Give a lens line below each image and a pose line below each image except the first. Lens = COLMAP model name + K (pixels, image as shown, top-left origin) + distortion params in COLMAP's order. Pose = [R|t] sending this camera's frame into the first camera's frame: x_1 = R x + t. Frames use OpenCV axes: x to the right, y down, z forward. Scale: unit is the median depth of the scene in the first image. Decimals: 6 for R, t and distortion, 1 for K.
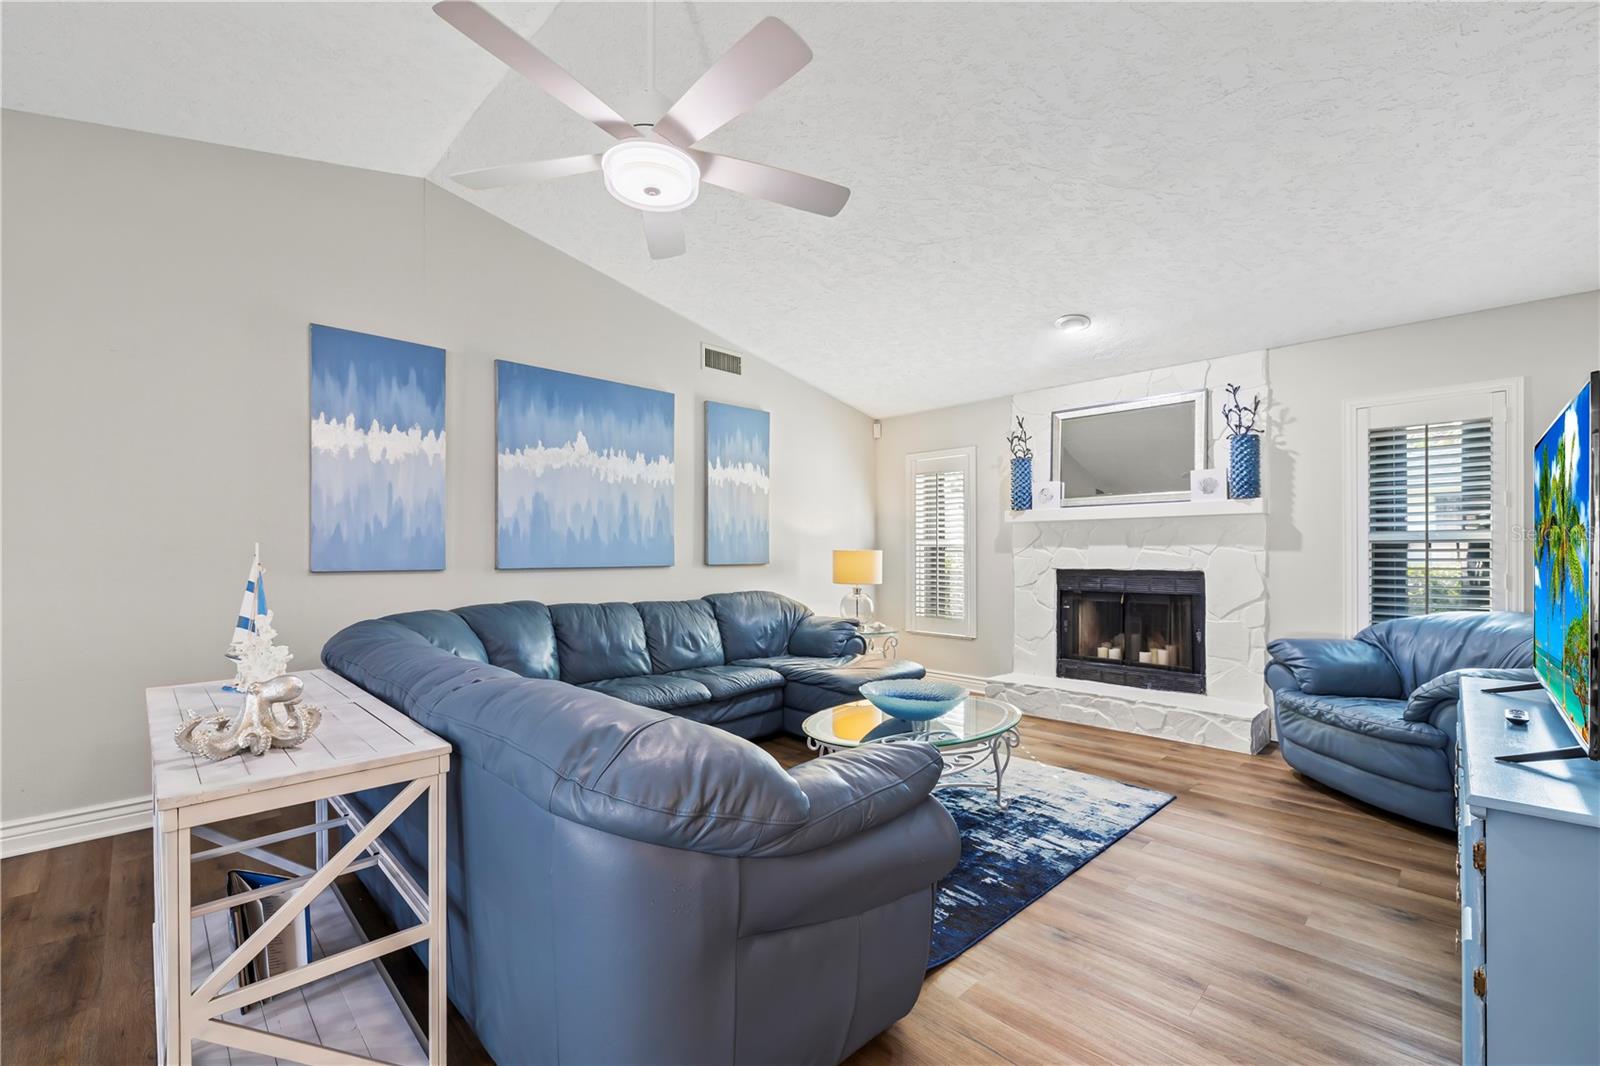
lens RADIAL K [[673.0, 0, 793.3], [0, 673.0, 549.0], [0, 0, 1]] dist [0.001562, -0.000336]
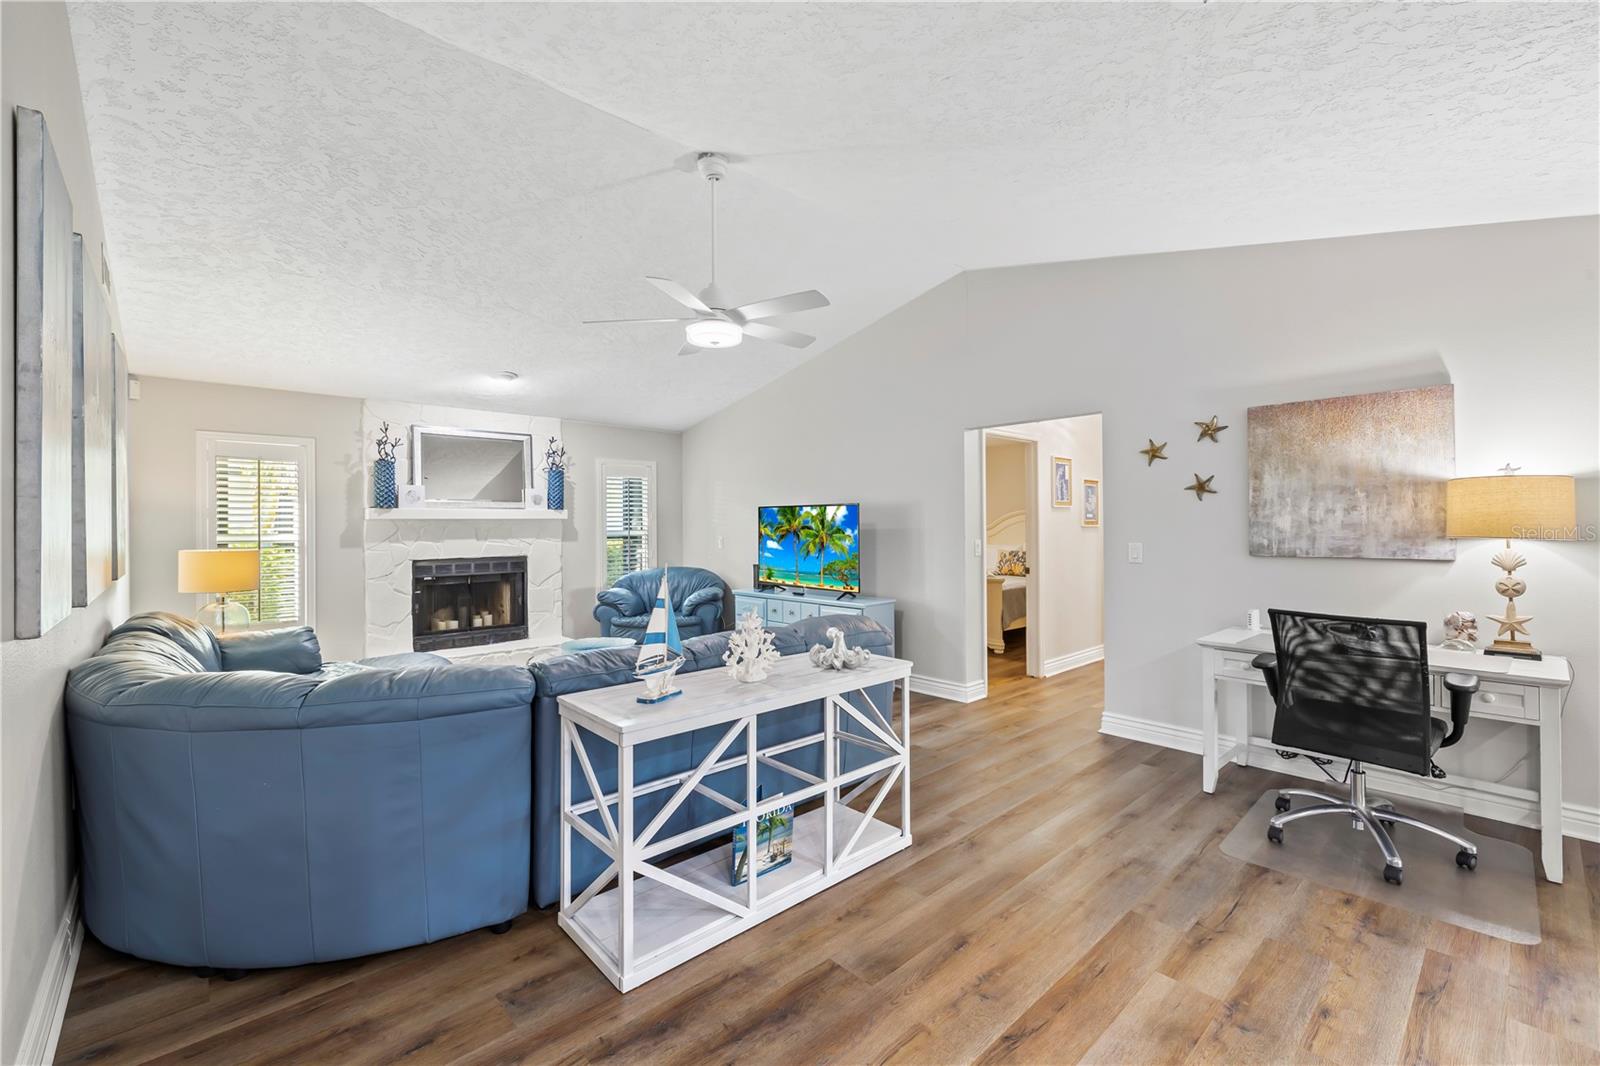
lens RADIAL K [[673.0, 0, 802.9], [0, 673.0, 532.5], [0, 0, 1]] dist [0.001562, -0.000336]
pose [[0.043186, -0.008580, 0.999030, -0.827602], [0.002339, 0.999961, 0.008487, -0.029484], [-0.999064, 0.001970, 0.043204, 0.316116]]
